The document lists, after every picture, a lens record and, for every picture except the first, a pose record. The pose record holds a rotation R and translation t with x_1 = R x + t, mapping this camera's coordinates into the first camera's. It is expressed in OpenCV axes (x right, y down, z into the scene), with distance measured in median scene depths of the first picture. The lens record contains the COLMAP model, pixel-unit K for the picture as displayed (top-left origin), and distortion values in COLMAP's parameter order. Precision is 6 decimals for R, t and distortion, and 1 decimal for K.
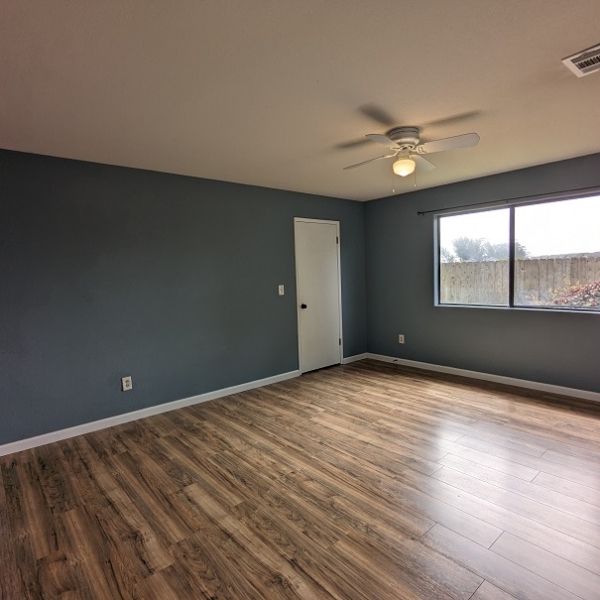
lens RADIAL K [[380.0, 0, 297.8], [0, 380.0, 302.1], [0, 0, 1]] dist [-0.000363, 0.002034]
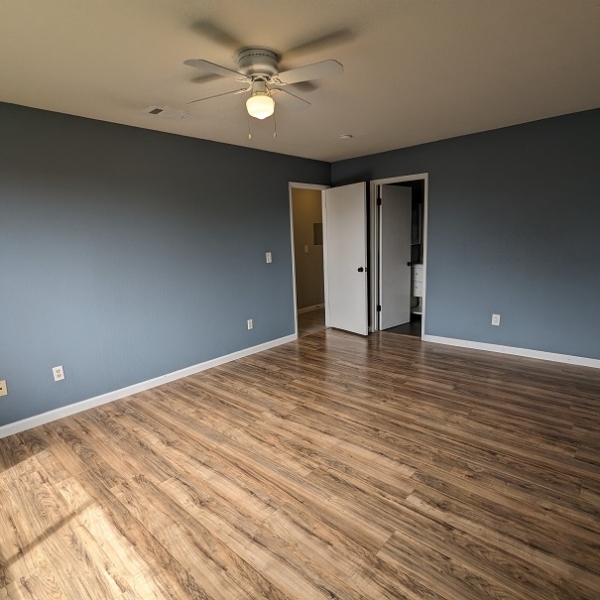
lens RADIAL K [[380.0, 0, 297.8], [0, 380.0, 302.1], [0, 0, 1]] dist [-0.000363, 0.002034]
pose [[-0.990166, 0.092223, -0.105194, 0.294907], [0.063552, 0.966406, 0.249038, -0.145964], [0.124627, 0.239903, -0.962764, 1.676383]]
